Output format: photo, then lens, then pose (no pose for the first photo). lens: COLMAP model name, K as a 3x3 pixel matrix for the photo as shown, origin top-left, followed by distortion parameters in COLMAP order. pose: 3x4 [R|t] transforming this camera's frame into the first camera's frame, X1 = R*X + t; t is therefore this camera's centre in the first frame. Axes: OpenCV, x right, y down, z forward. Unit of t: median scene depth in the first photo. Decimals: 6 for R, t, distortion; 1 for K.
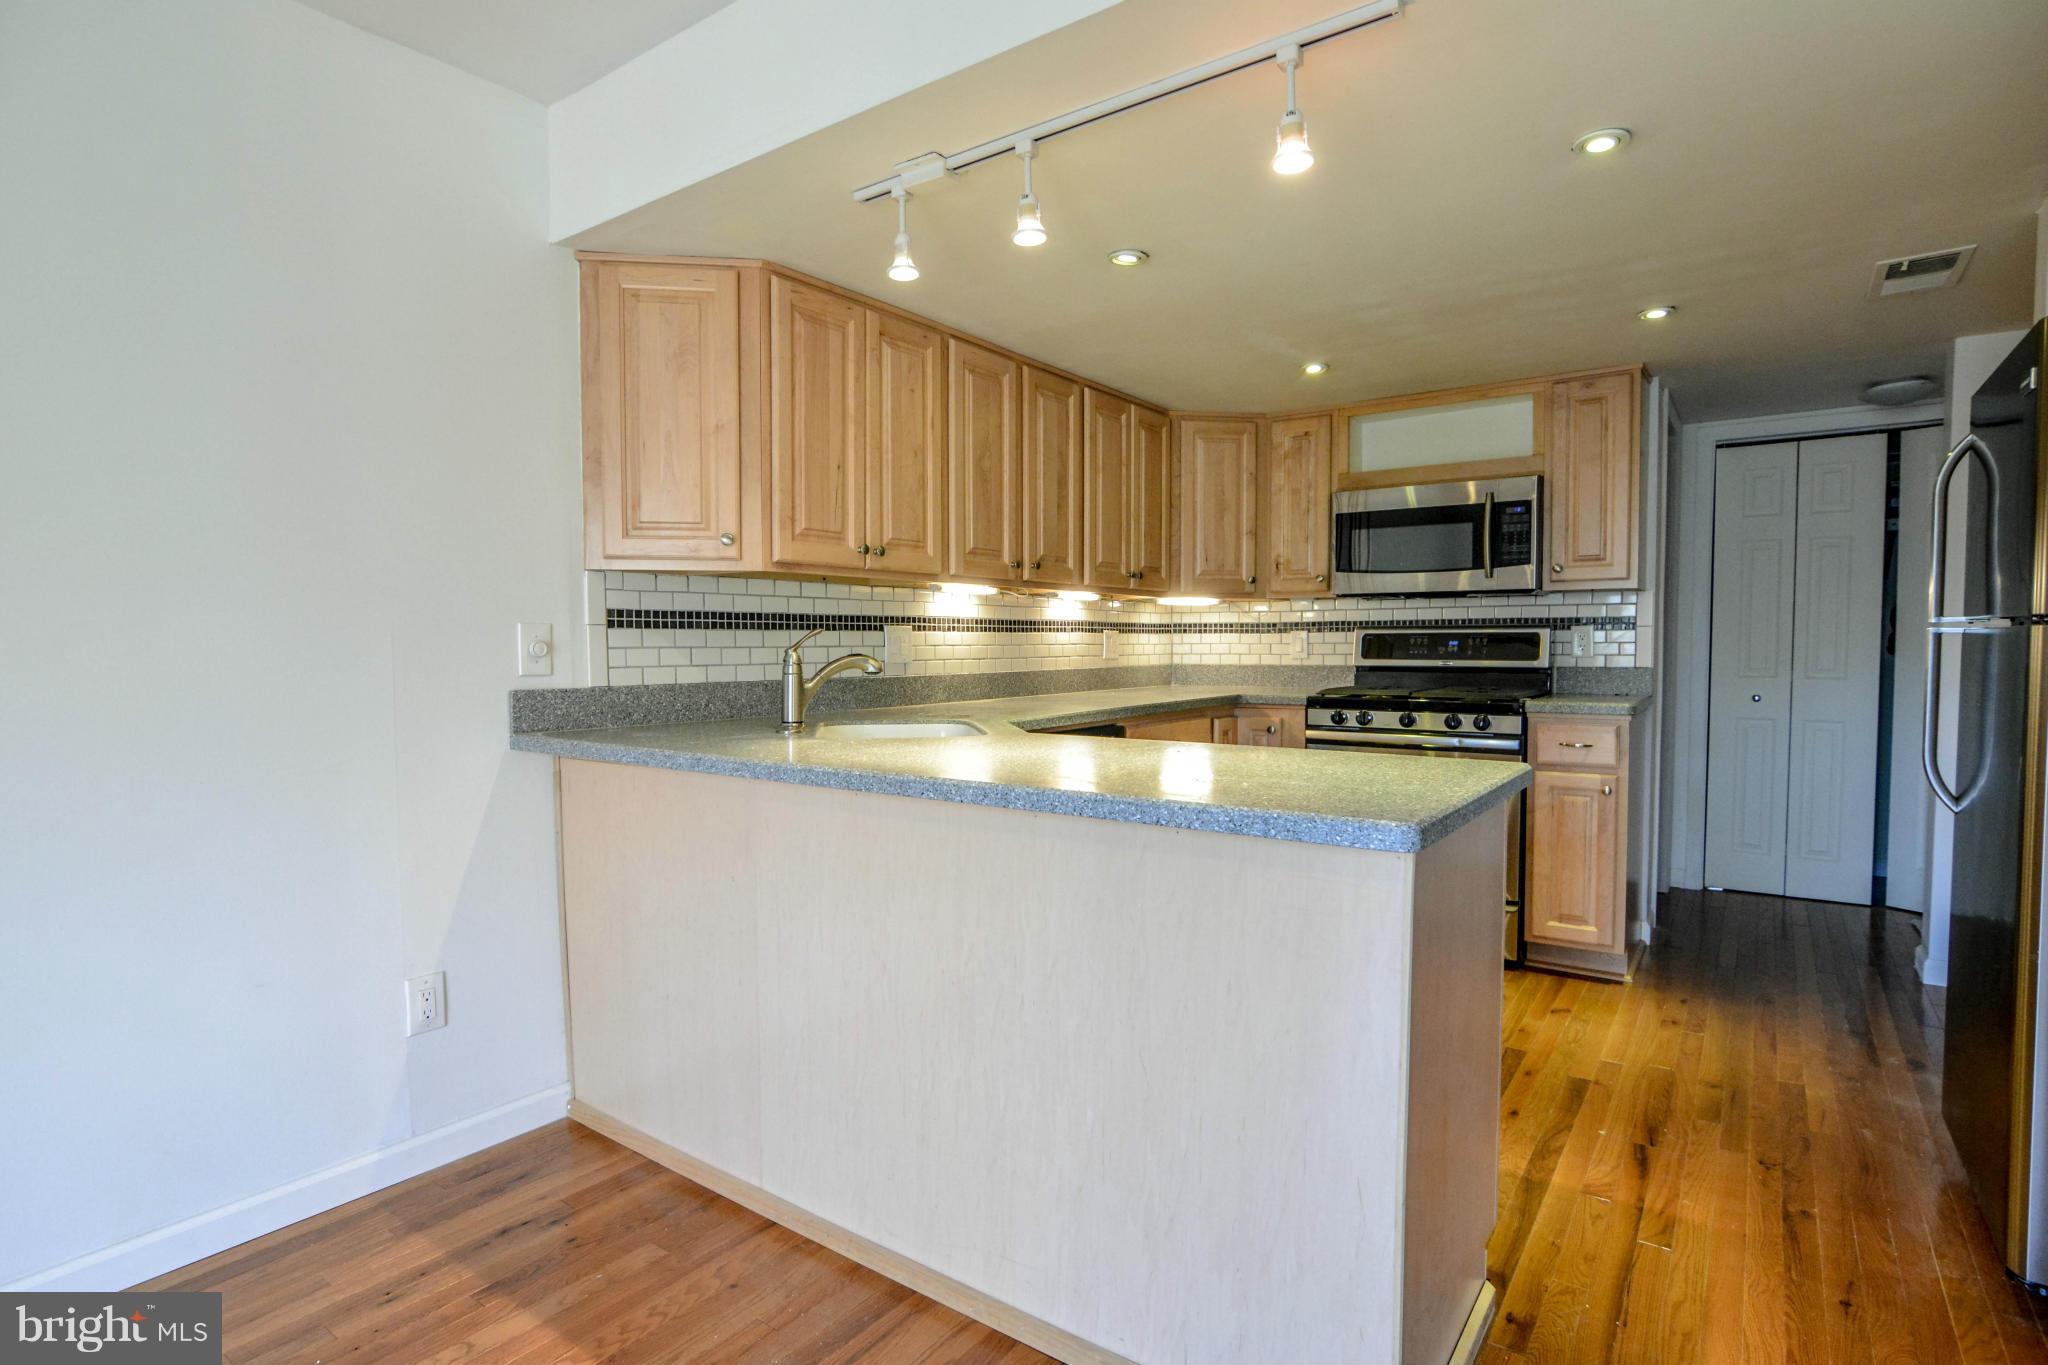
lens RADIAL K [[1032.1, 0, 1016.2], [0, 1032.1, 695.4], [0, 0, 1]] dist [-0.023319, 0.000150]
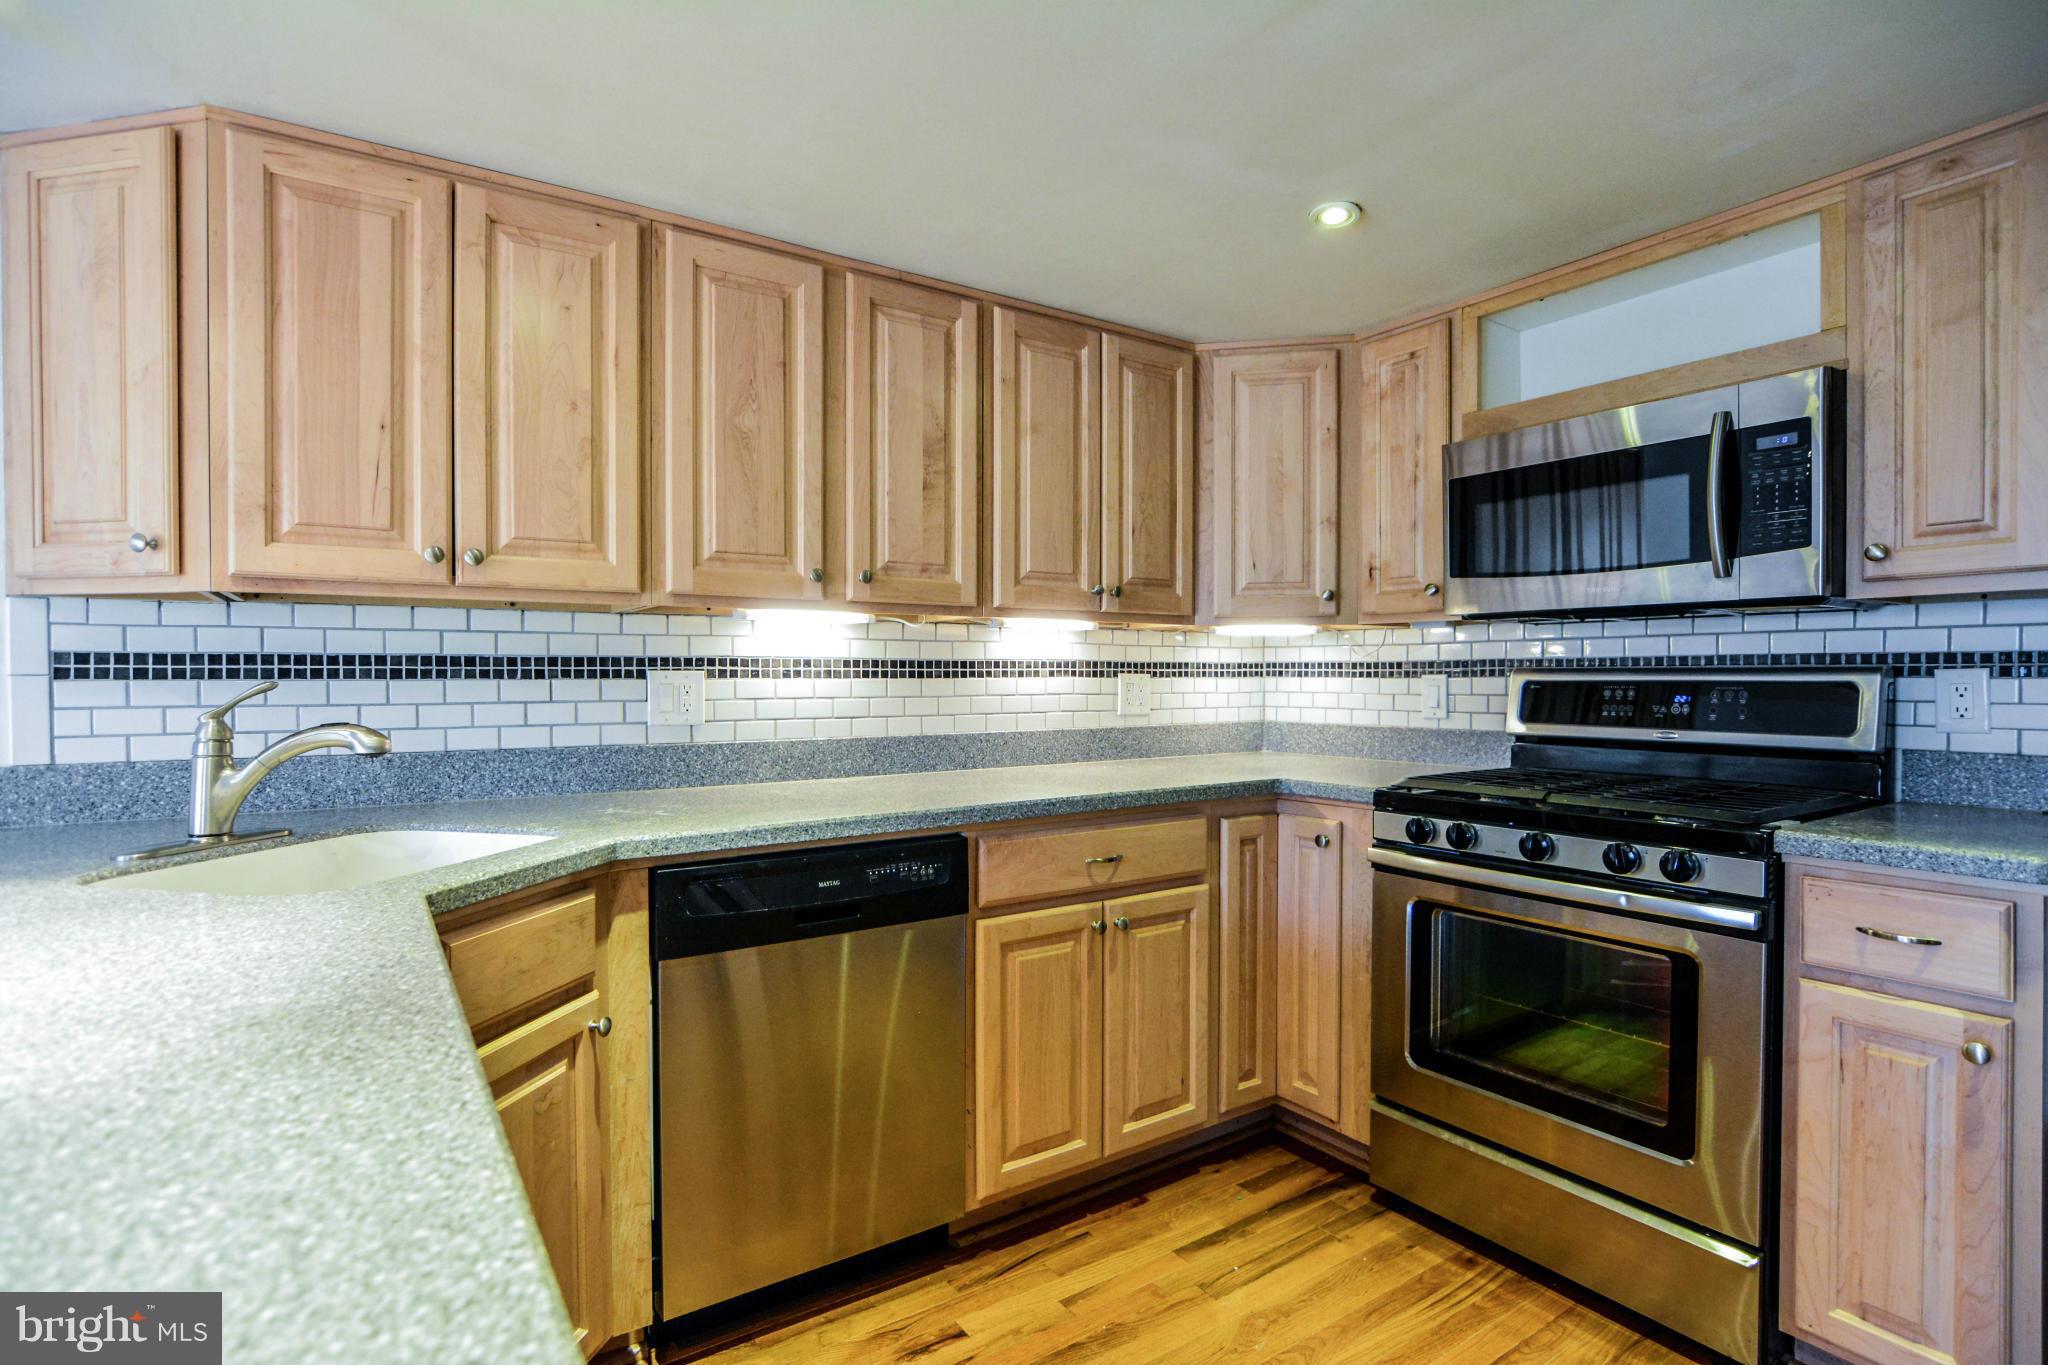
lens RADIAL K [[999.0, 0, 1017.0], [0, 999.0, 693.1], [0, 0, 1]] dist [-0.028662, 0.008333]
pose [[0.939282, 0.008876, -0.343032, 0.305805], [-0.020202, 0.999362, -0.029458, -0.035246], [0.342552, 0.034600, 0.938862, 0.425979]]
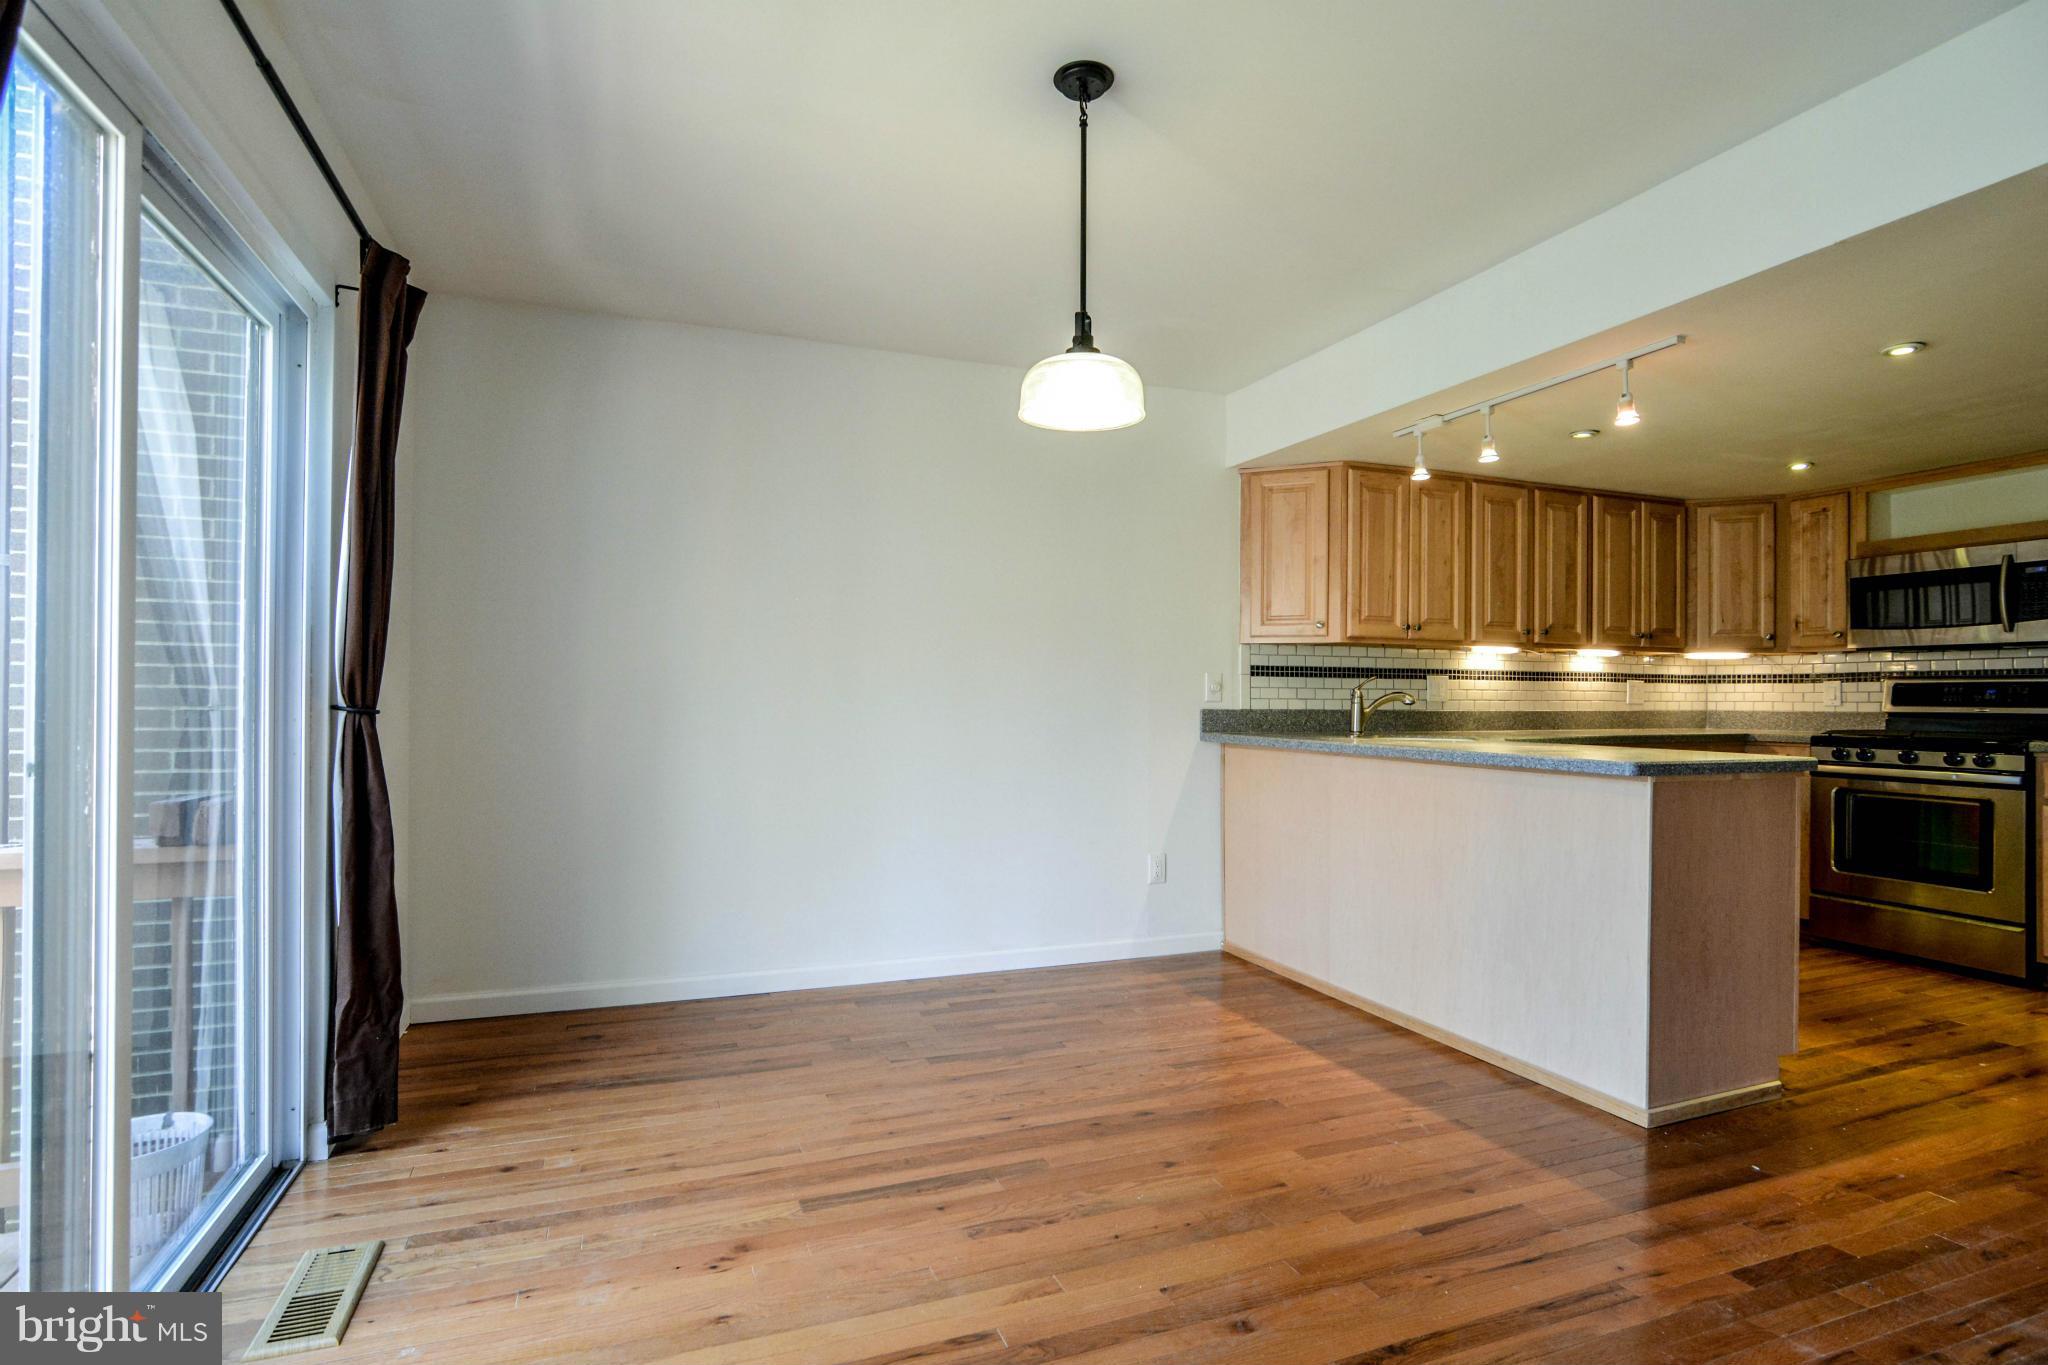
lens RADIAL K [[1013.7, 0, 1018.9], [0, 1013.7, 692.8], [0, 0, 1]] dist [-0.030586, 0.010005]
pose [[0.843819, 0.006766, -0.536585, 0.140126], [-0.037125, 0.998261, -0.045795, 0.040438], [0.535342, 0.058563, 0.842602, -0.475234]]
